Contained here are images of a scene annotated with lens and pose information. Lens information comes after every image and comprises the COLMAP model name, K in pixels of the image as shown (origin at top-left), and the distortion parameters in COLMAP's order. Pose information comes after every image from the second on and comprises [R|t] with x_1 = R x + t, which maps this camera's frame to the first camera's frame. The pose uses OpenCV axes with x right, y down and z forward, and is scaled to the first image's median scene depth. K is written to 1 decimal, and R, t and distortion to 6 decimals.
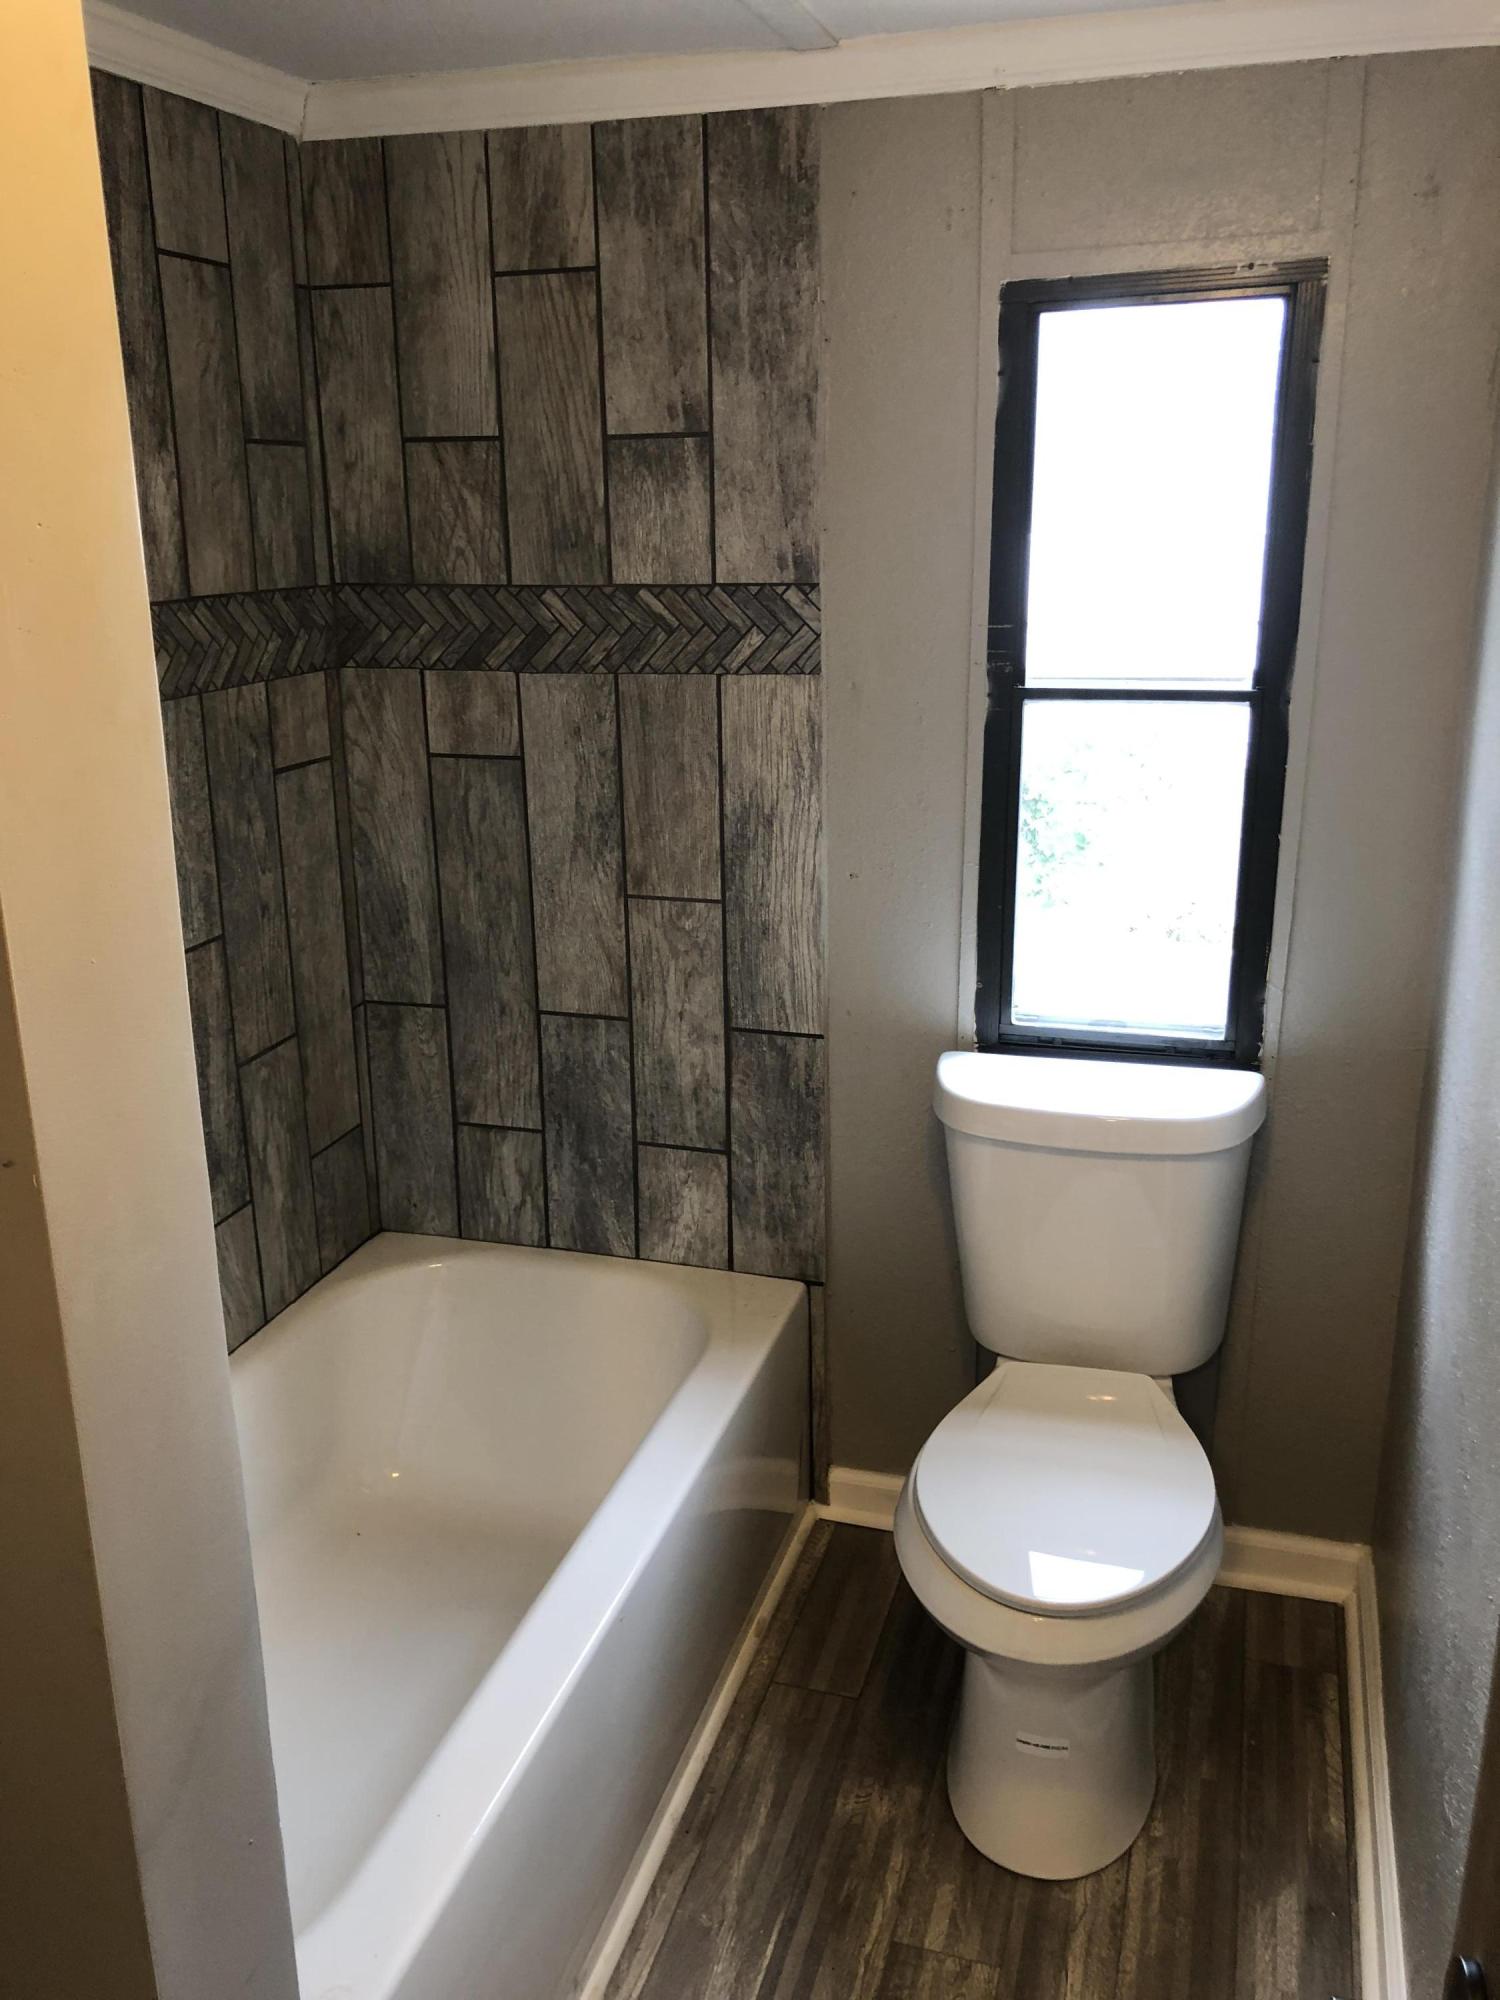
lens RADIAL K [[1646.6, 0, 746.5], [0, 1646.6, 993.2], [0, 0, 1]] dist [0.024694, 0.001921]
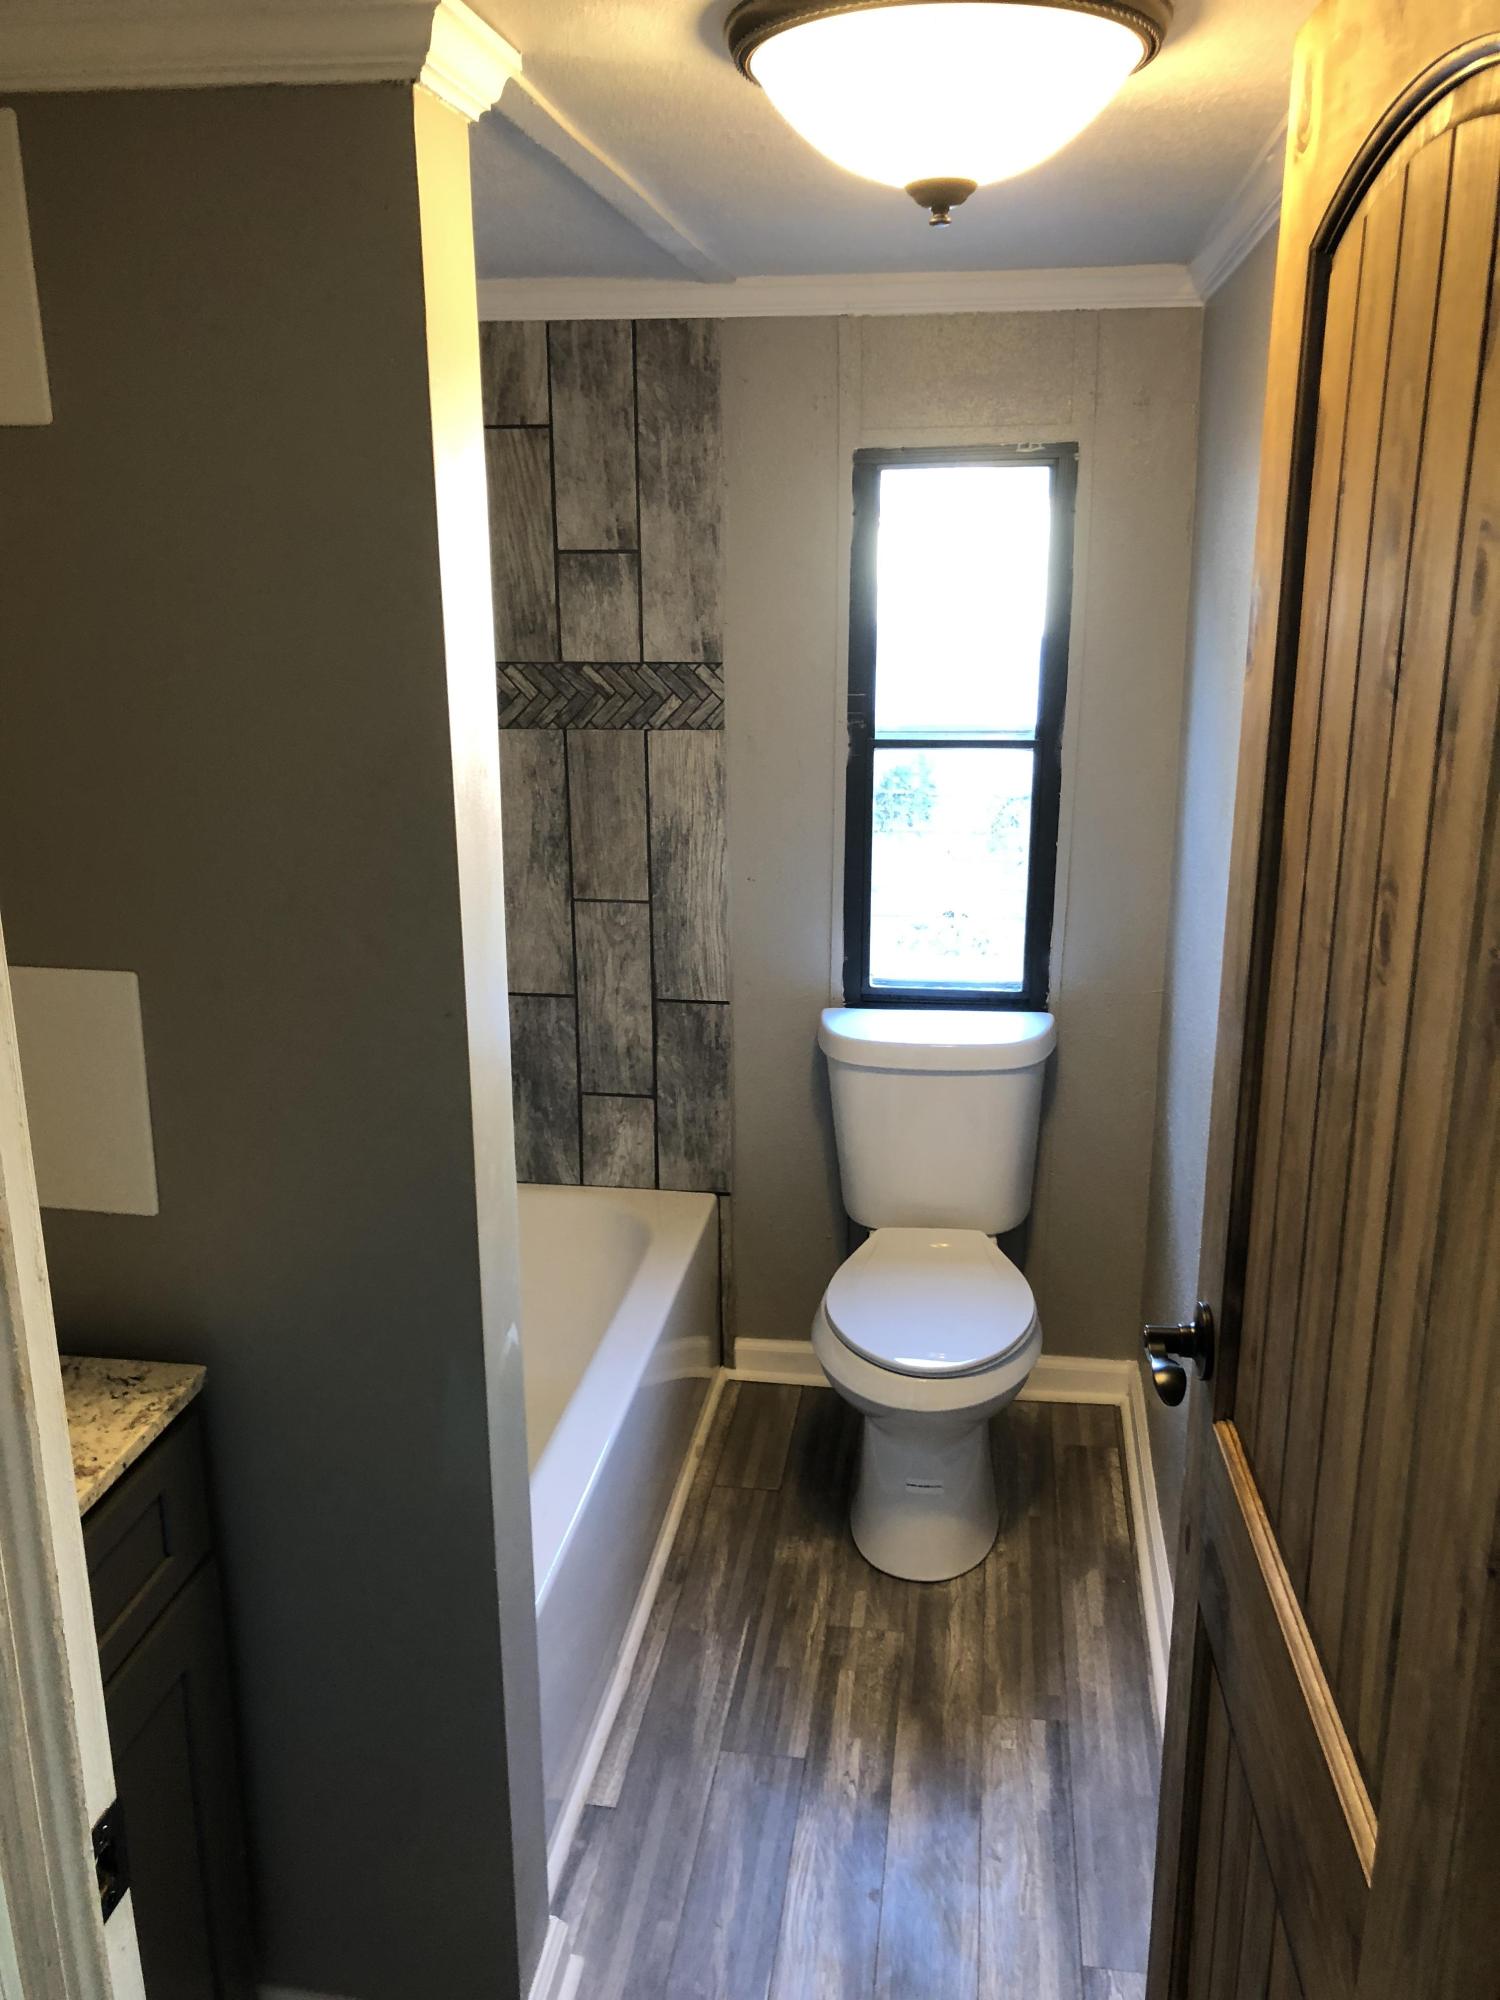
lens RADIAL K [[1646.6, 0, 754.8], [0, 1646.6, 1008.7], [0, 0, 1]] dist [0.024694, 0.001921]
pose [[0.987322, -0.032306, 0.155409, -0.149262], [0.034201, 0.999370, -0.009533, 0.048191], [-0.155003, 0.014727, 0.987804, -0.330864]]
